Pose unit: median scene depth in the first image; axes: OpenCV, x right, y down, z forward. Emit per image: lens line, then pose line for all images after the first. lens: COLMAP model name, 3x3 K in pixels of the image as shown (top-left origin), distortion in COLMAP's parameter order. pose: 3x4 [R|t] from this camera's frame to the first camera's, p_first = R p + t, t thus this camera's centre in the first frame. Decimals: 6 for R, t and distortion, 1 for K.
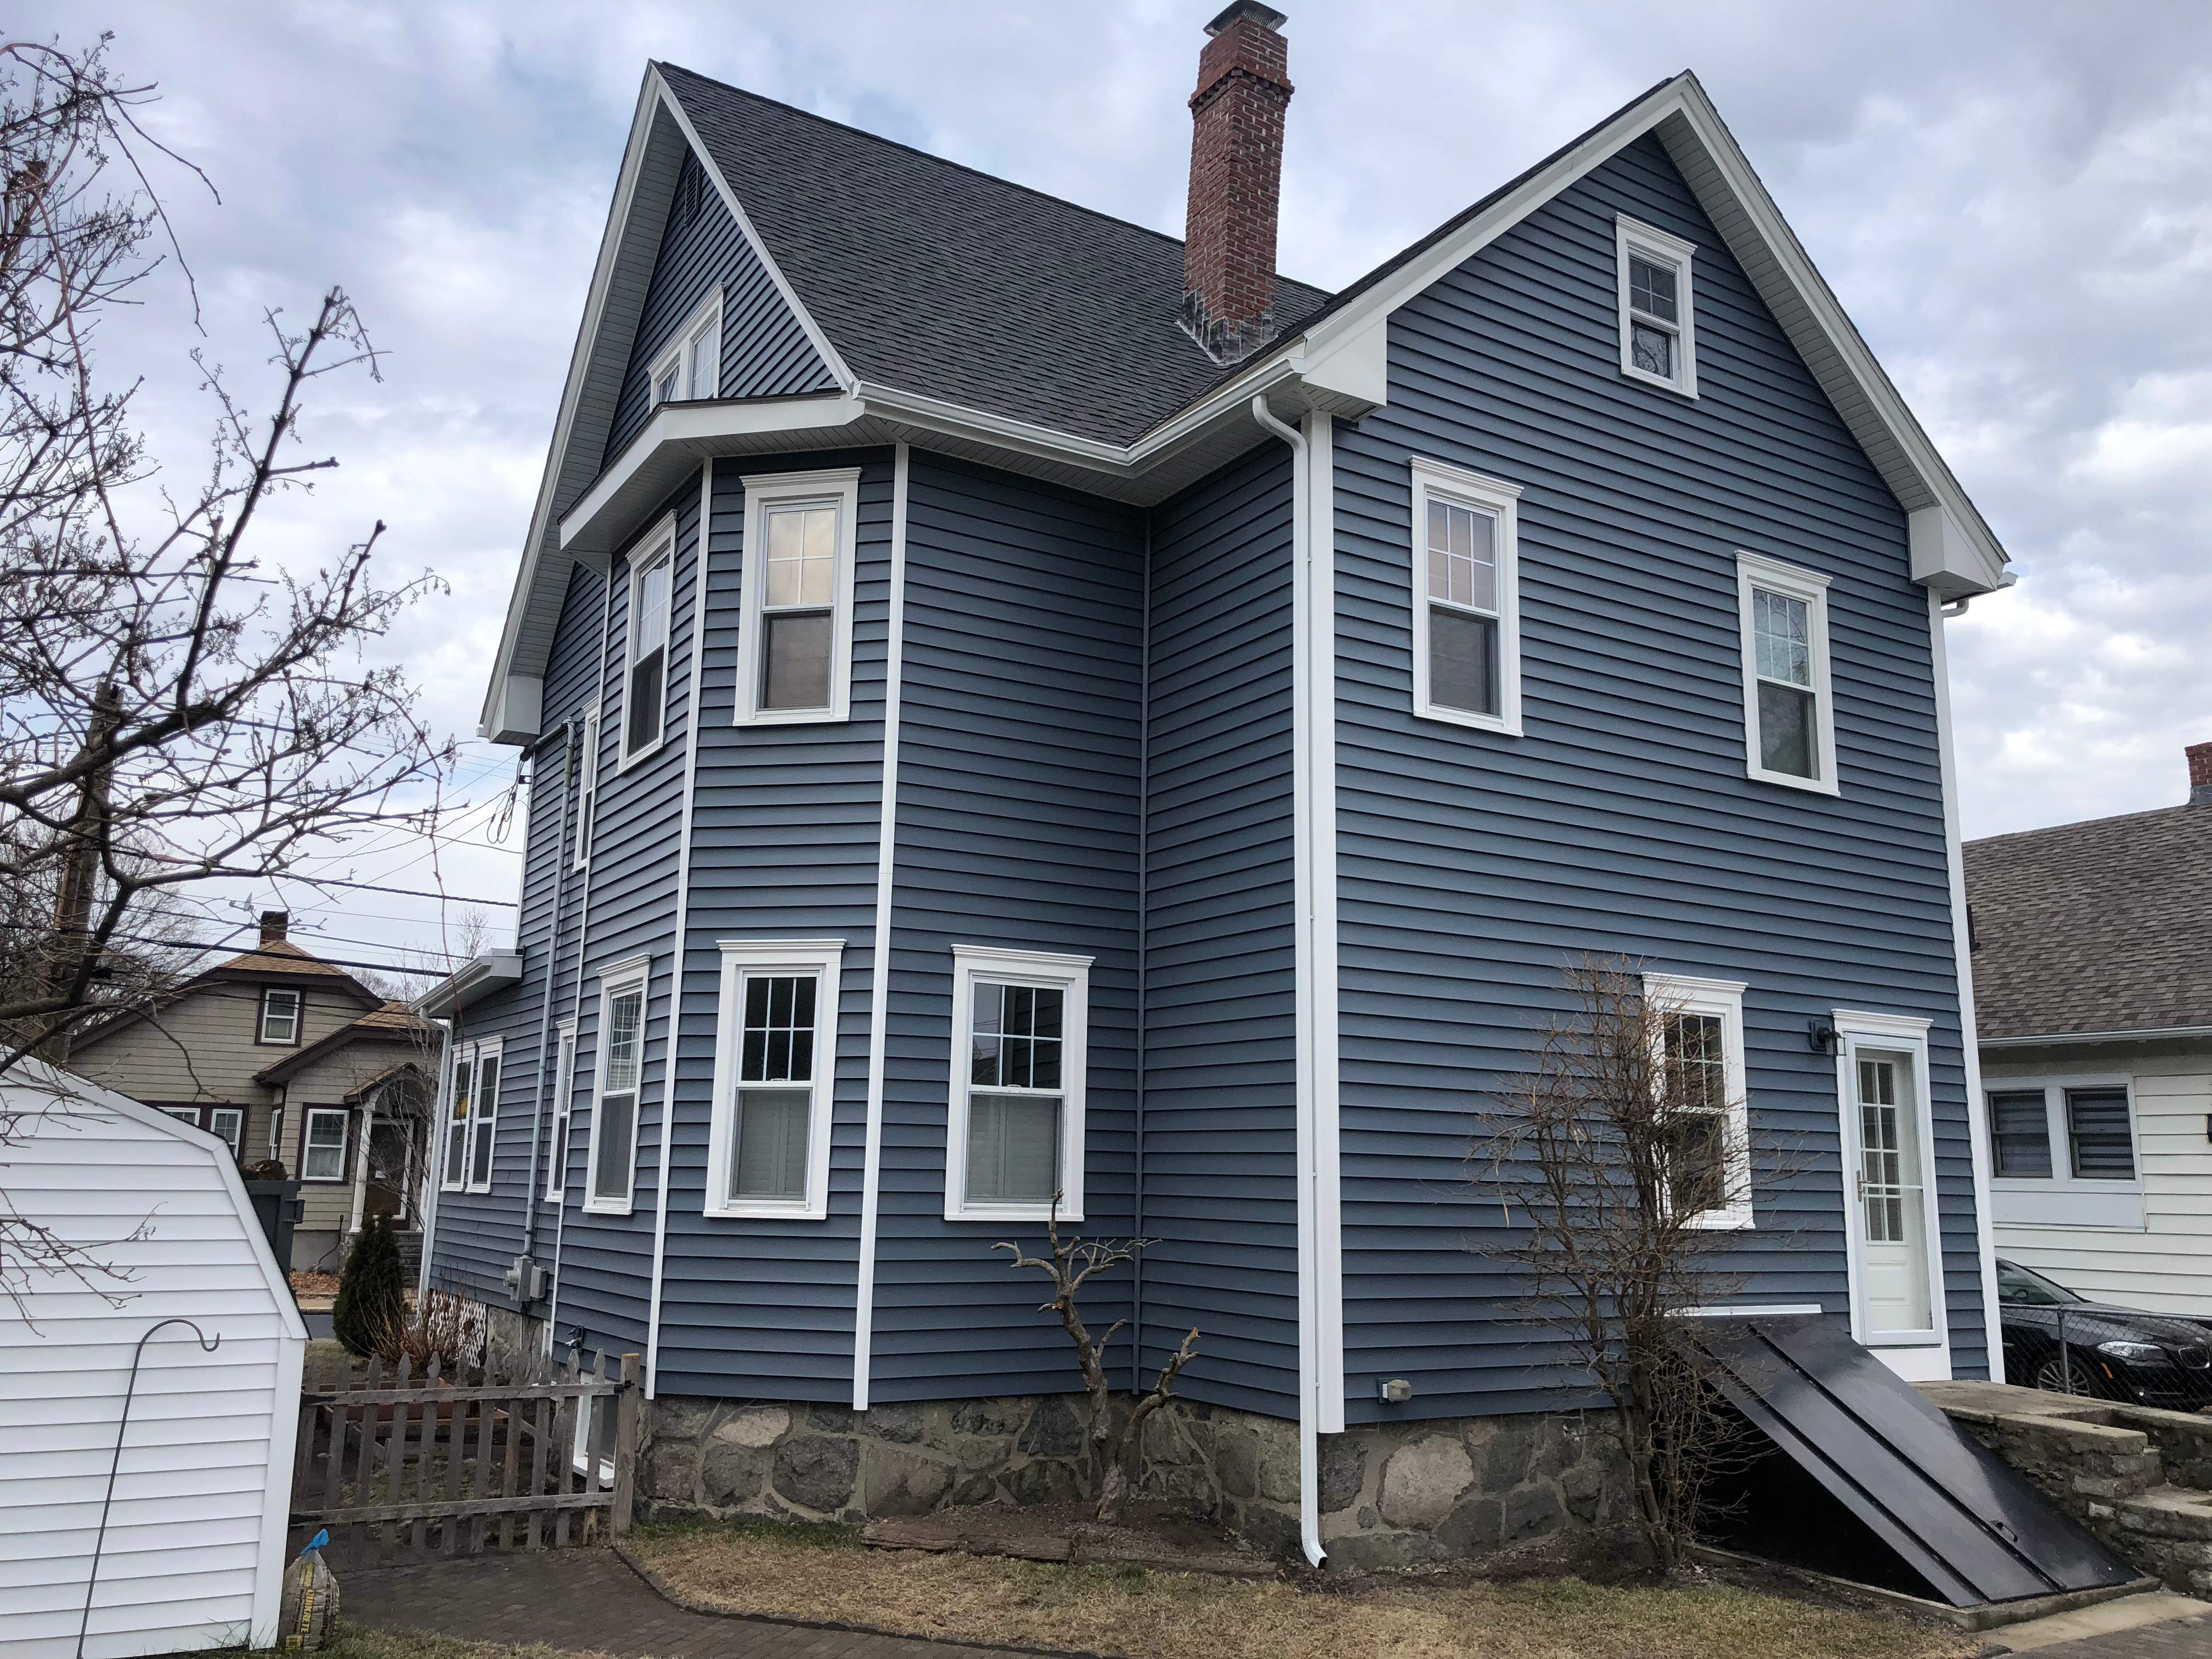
lens RADIAL K [[1773.4, 0, 1112.1], [0, 1773.4, 836.7], [0, 0, 1]] dist [0.046464, -0.031180]
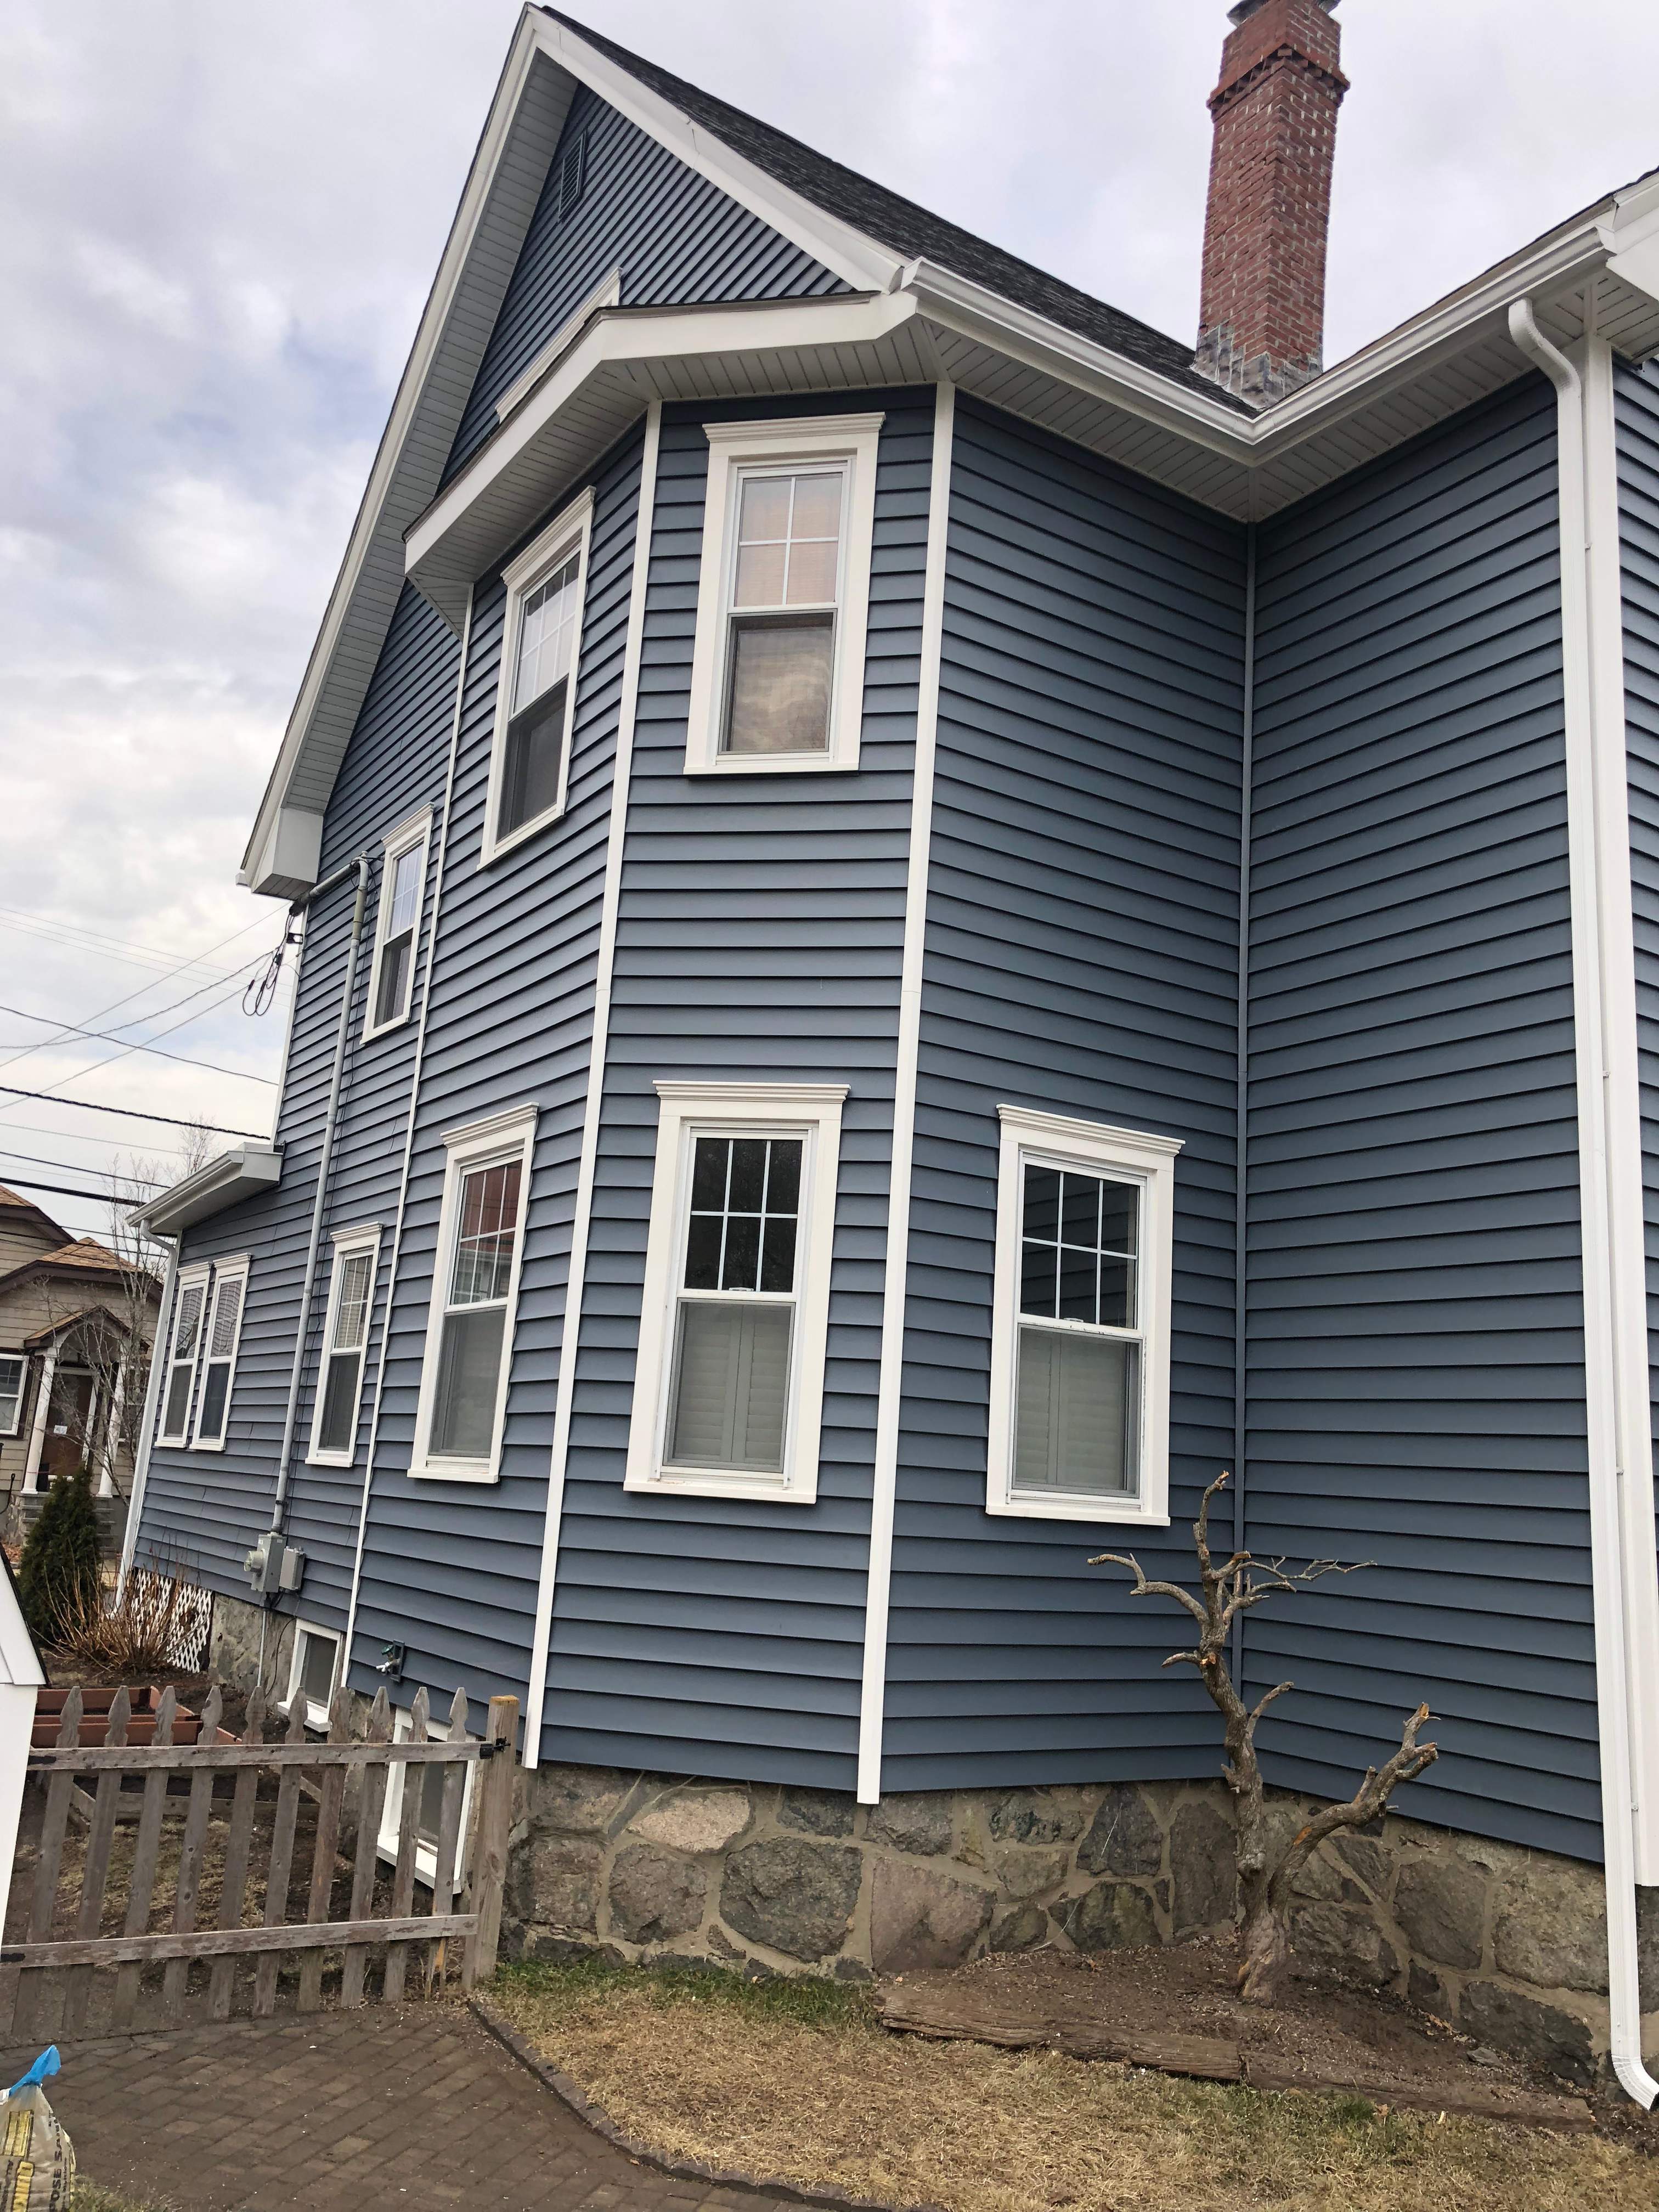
lens RADIAL K [[1773.4, 0, 851.4], [0, 1773.4, 1087.8], [0, 0, 1]] dist [0.046464, -0.031180]
pose [[0.998402, 0.050009, 0.026307, -0.161191], [-0.049363, 0.998477, -0.024657, 0.072291], [-0.027500, 0.023319, 0.999350, 0.317700]]
